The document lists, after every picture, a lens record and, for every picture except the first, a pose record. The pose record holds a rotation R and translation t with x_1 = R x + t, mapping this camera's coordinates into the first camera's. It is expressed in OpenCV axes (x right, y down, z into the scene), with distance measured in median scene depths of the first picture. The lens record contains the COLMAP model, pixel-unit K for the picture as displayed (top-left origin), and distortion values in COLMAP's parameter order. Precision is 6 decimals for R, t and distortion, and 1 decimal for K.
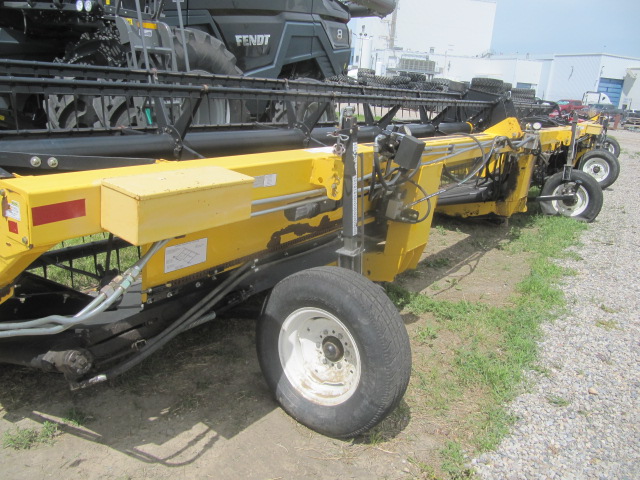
lens RADIAL K [[506.3, 0, 321.8], [0, 506.3, 237.3], [0, 0, 1]] dist [-0.050010, 0.005212]
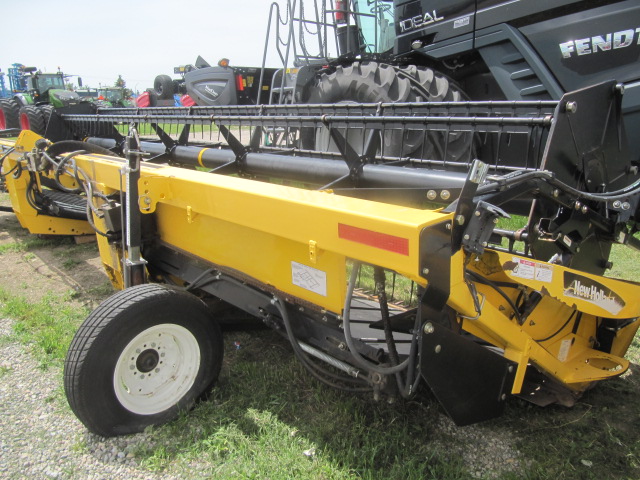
lens RADIAL K [[506.3, 0, 321.8], [0, 506.3, 237.3], [0, 0, 1]] dist [-0.050010, 0.005212]
pose [[-0.193773, 0.172643, -0.965736, 0.718008], [-0.286757, 0.931436, 0.224048, -0.256179], [0.938202, 0.320346, -0.130981, 1.041341]]
